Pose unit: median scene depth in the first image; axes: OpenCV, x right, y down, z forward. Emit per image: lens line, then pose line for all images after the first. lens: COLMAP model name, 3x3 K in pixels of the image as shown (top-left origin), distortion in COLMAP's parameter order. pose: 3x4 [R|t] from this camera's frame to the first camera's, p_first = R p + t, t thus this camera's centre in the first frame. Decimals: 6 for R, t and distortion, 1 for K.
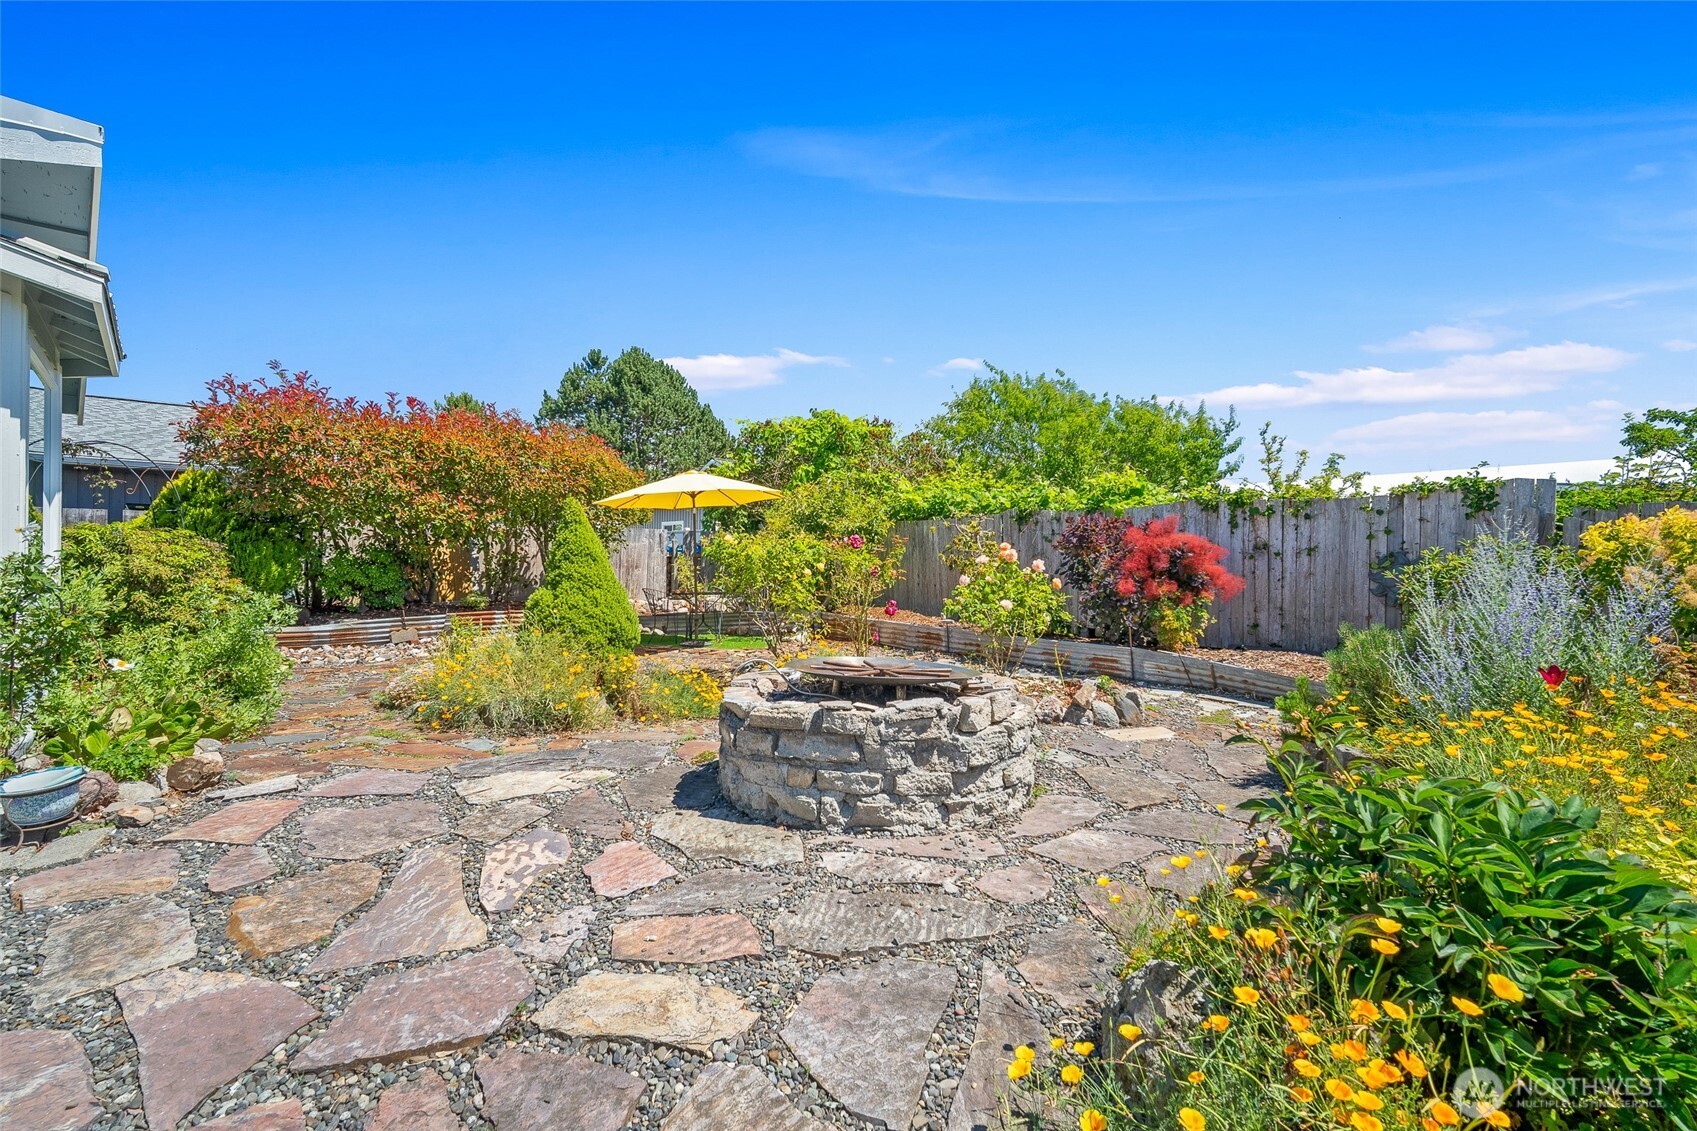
lens RADIAL K [[753.8, 0, 848.5], [0, 753.8, 565.5], [0, 0, 1]] dist [-0.000668, -0.000044]
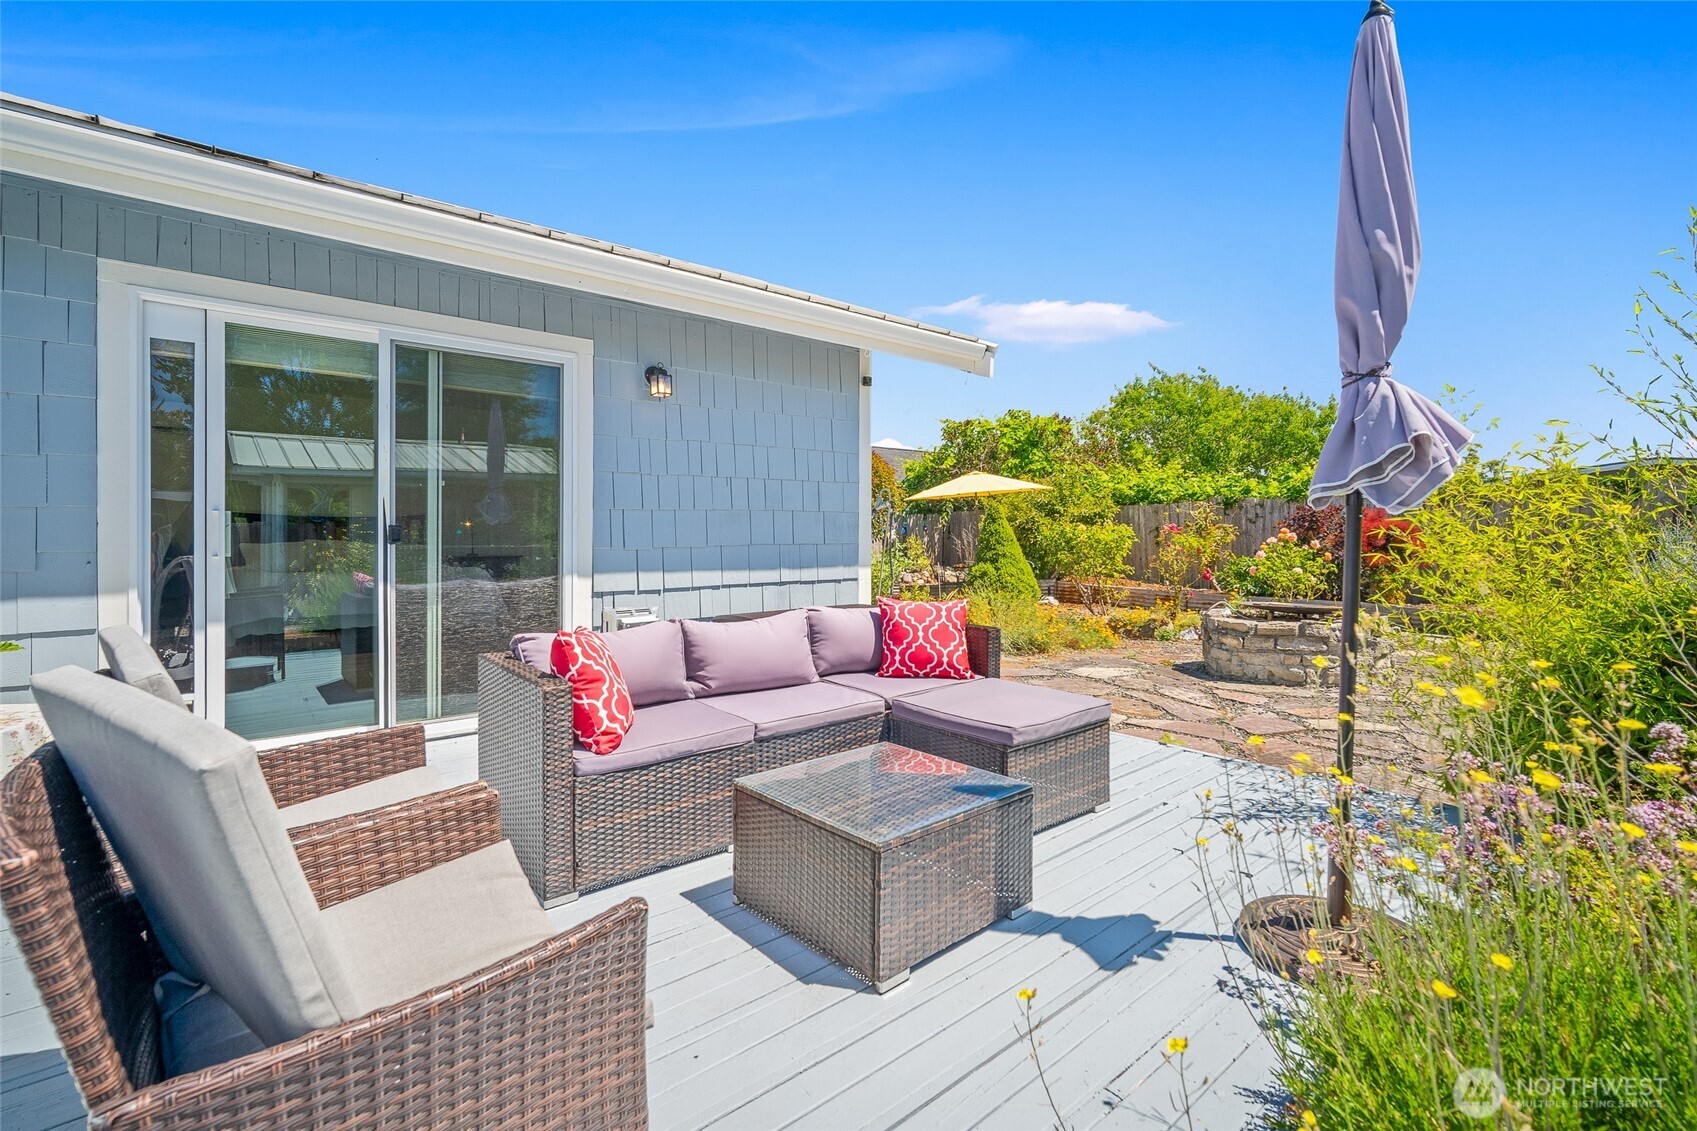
lens RADIAL K [[778.1, 0, 848.5], [0, 778.1, 565.5], [0, 0, 1]] dist [-0.001130, -0.000063]
pose [[0.999237, -0.010885, -0.037498, -0.288021], [0.012099, 0.999405, 0.032301, -0.008613], [0.037124, -0.032730, 0.998775, -0.257913]]
